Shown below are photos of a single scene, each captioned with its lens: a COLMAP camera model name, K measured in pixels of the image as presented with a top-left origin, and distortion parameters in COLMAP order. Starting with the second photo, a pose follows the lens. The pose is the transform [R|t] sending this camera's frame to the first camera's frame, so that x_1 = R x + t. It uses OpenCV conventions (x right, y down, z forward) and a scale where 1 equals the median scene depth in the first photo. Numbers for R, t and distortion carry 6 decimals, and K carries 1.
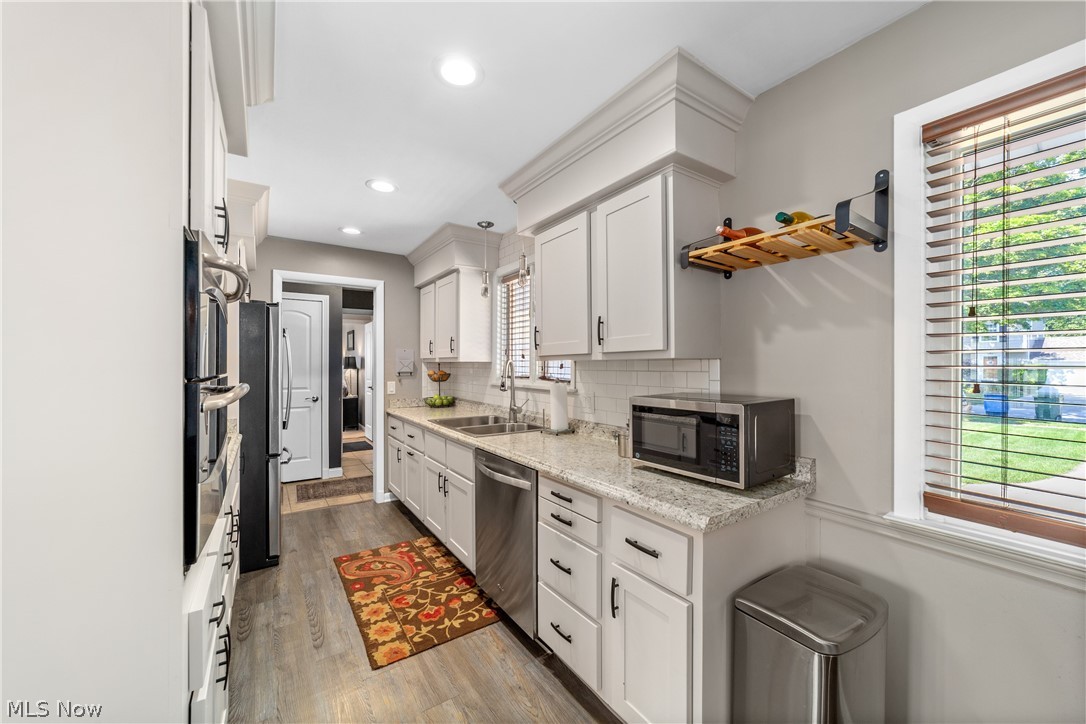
lens RADIAL K [[420.6, 0, 546.9], [0, 420.6, 351.0], [0, 0, 1]] dist [-0.012621, 0.003235]
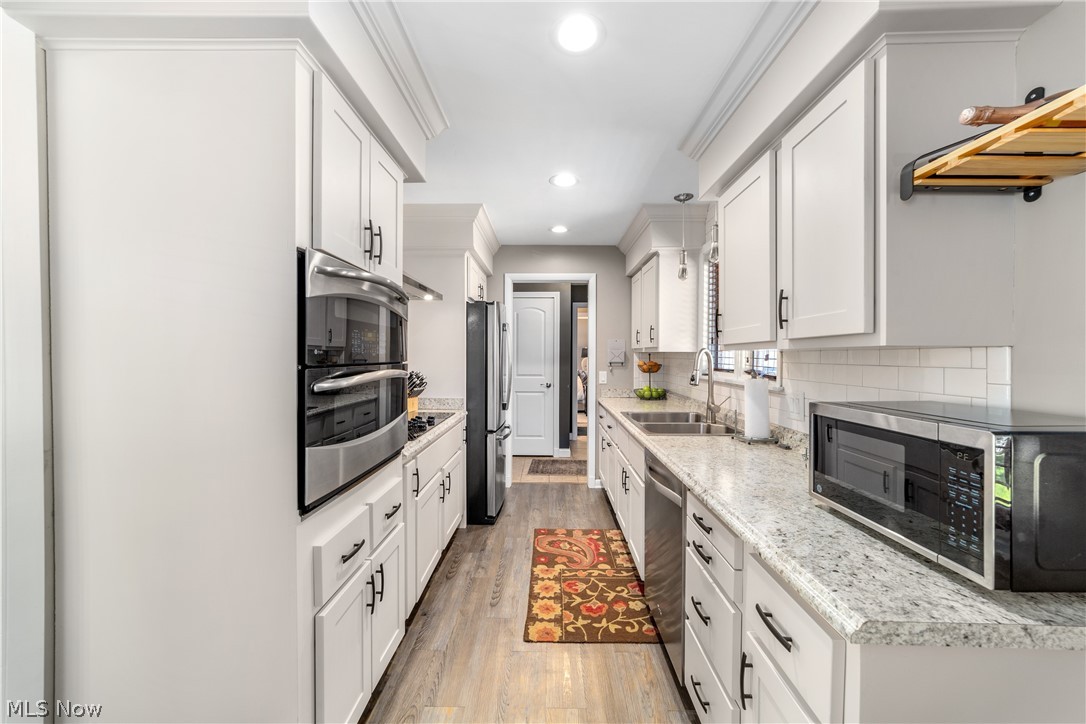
lens RADIAL K [[420.6, 0, 538.1], [0, 420.6, 355.8], [0, 0, 1]] dist [-0.012621, 0.003235]
pose [[0.810159, 0.004812, -0.586190, 0.186415], [0.015673, 0.999431, 0.029866, 0.002926], [0.586000, -0.033384, 0.809623, 0.143281]]
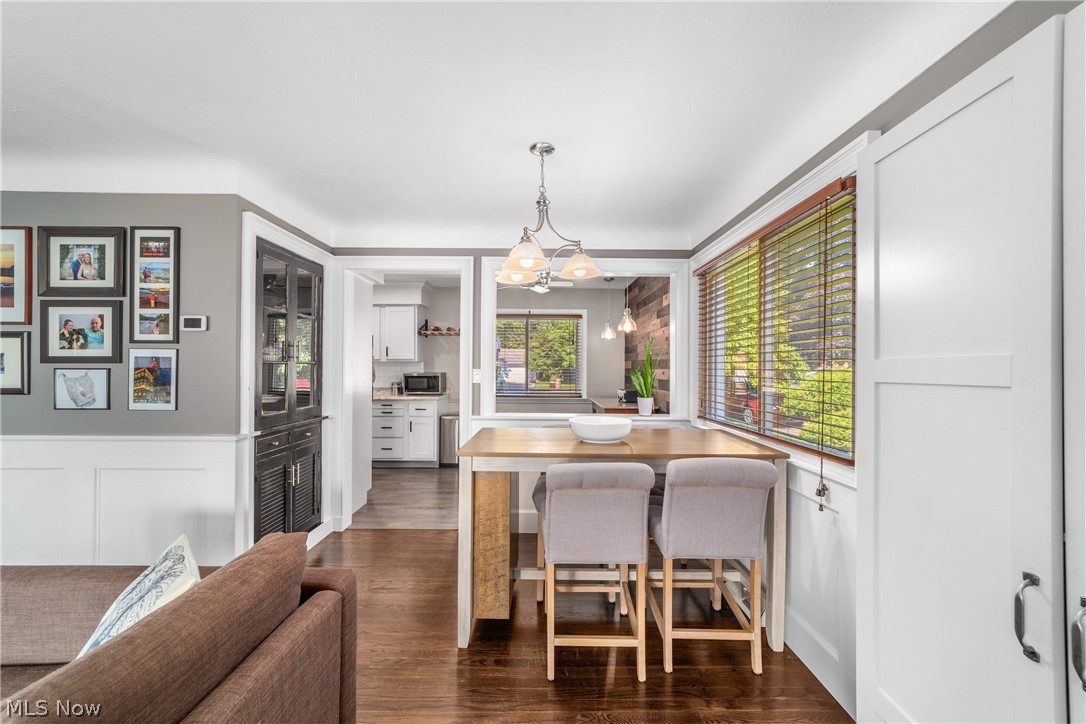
lens RADIAL K [[420.6, 0, 548.6], [0, 420.6, 364.3], [0, 0, 1]] dist [-0.012621, 0.003235]
pose [[0.552858, 0.004523, 0.833264, -1.473965], [-0.026933, 0.999560, 0.012445, -0.025510], [-0.832840, -0.029323, 0.552736, -1.346582]]
